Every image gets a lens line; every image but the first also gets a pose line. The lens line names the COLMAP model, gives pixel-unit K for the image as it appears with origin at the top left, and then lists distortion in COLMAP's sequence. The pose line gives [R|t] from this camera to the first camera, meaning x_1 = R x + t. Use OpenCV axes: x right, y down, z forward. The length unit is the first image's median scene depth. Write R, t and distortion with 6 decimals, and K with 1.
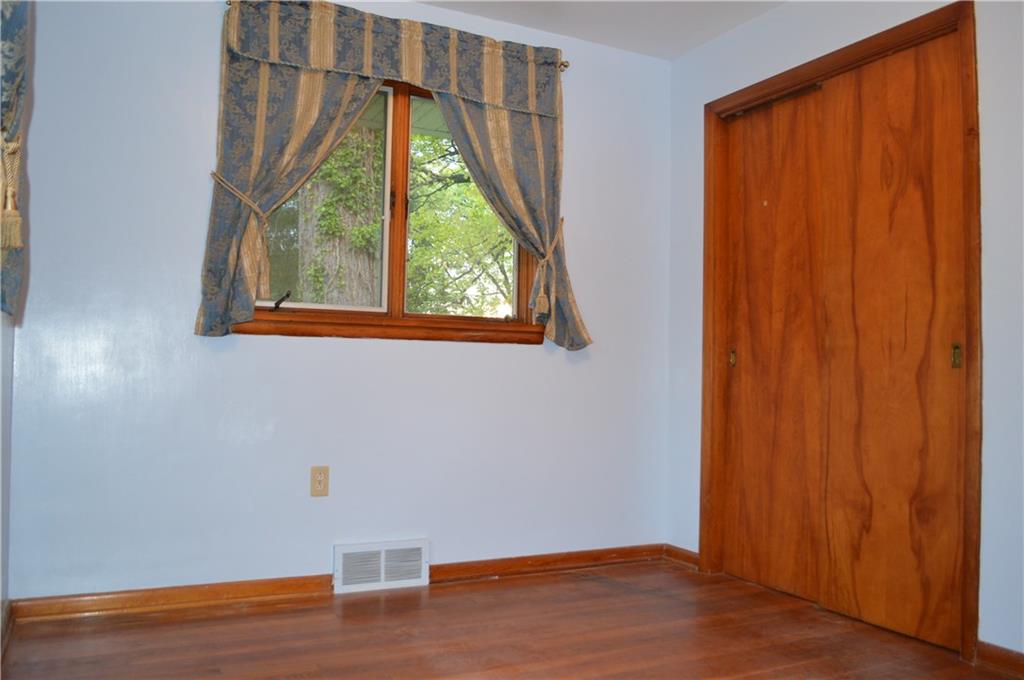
lens RADIAL K [[834.2, 0, 514.3], [0, 834.2, 343.1], [0, 0, 1]] dist [-0.061677, -0.011801]
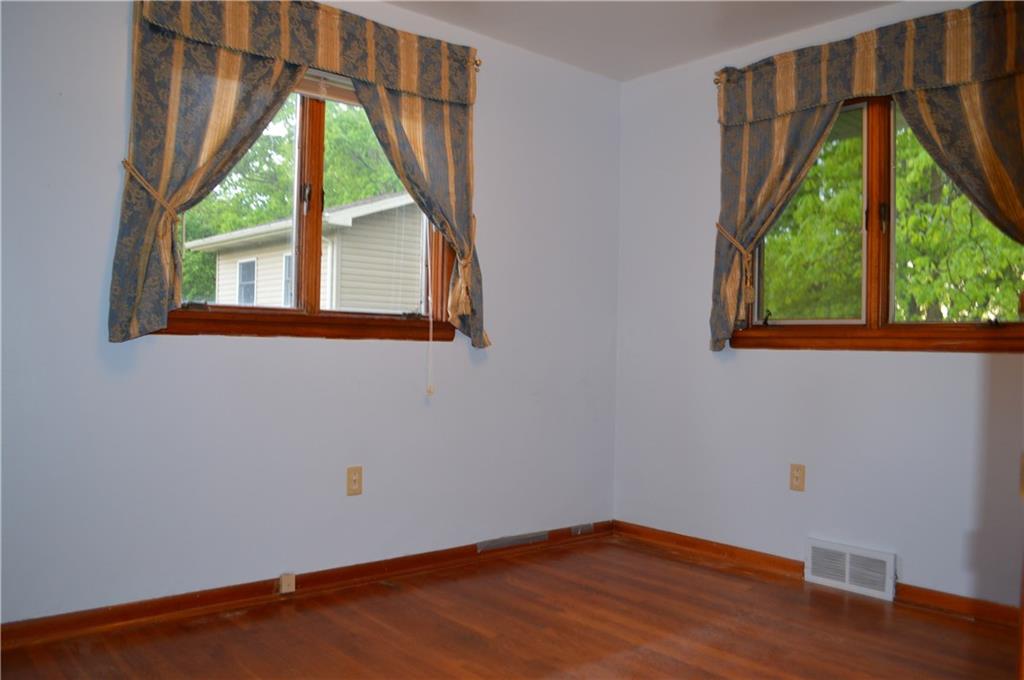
lens RADIAL K [[834.2, 0, 516.4], [0, 834.2, 339.0], [0, 0, 1]] dist [-0.061677, -0.011801]
pose [[0.235577, -0.021710, -0.971613, 0.753180], [0.018353, 0.999672, -0.017887, -0.007959], [0.971682, -0.013619, 0.235898, 0.357850]]
